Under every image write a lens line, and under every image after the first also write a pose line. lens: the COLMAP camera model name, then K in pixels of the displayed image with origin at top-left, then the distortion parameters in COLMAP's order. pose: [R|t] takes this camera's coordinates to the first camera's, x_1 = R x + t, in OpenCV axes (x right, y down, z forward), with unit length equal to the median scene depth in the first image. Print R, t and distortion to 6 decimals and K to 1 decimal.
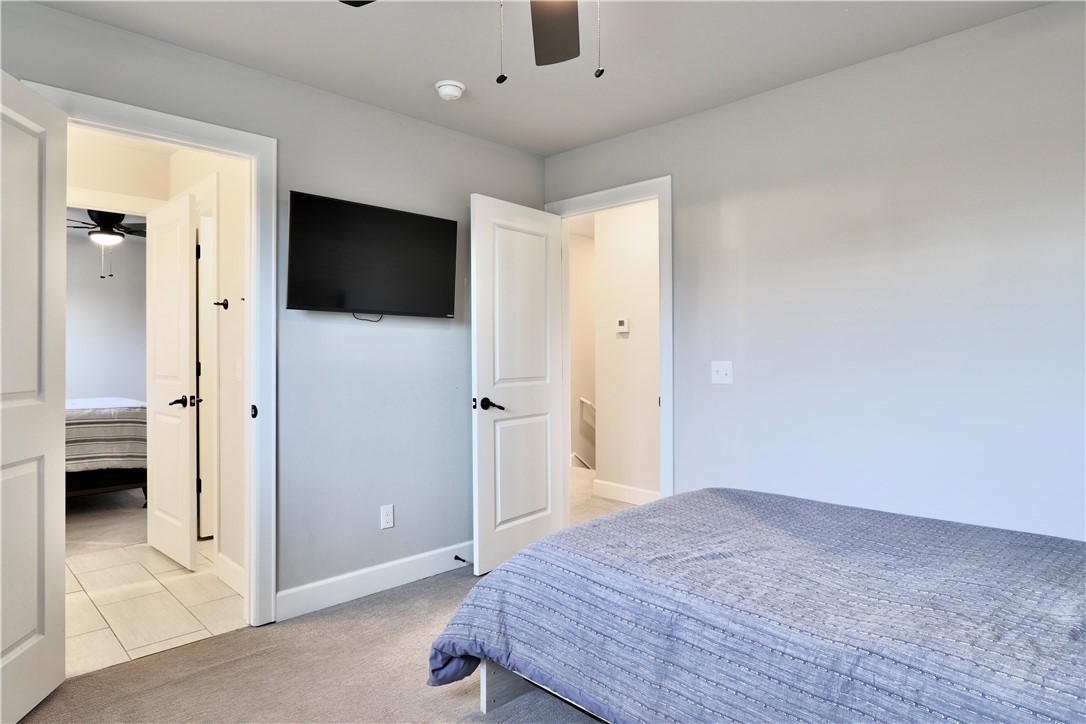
lens RADIAL K [[638.1, 0, 541.1], [0, 638.1, 358.2], [0, 0, 1]] dist [-0.002369, 0.002101]
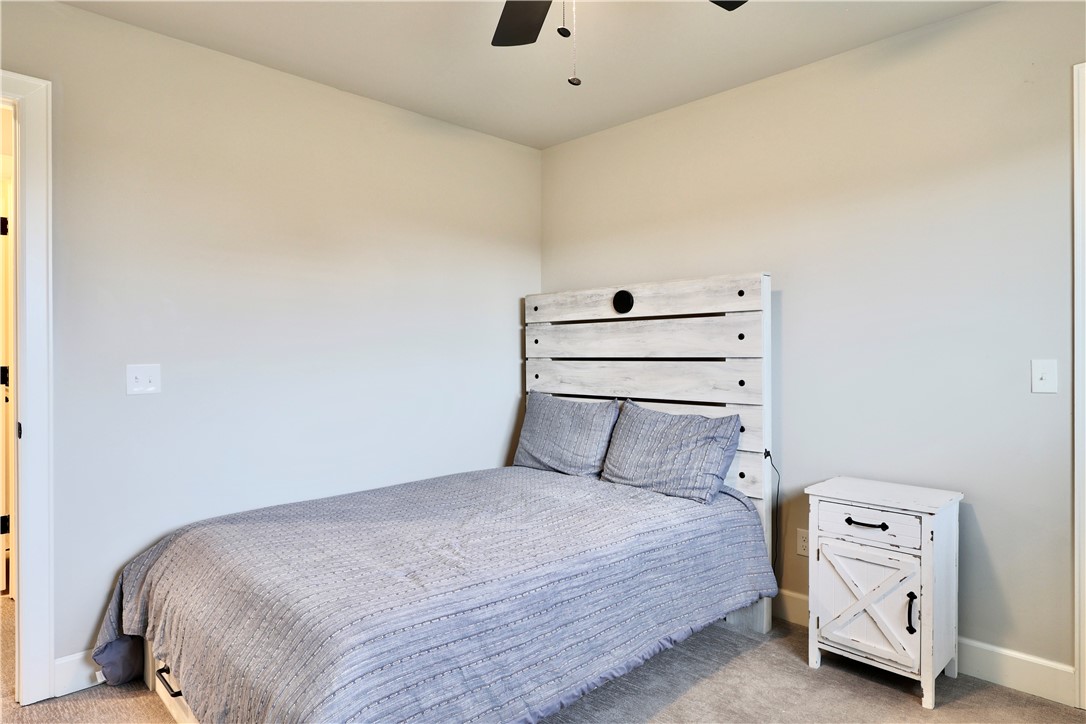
lens RADIAL K [[638.1, 0, 536.8], [0, 638.1, 361.4], [0, 0, 1]] dist [-0.002369, 0.002101]
pose [[-0.017072, -0.005531, 0.999839, -0.830529], [0.008009, 0.999952, 0.005668, 0.001239], [-0.999822, 0.008104, -0.017027, 0.951017]]
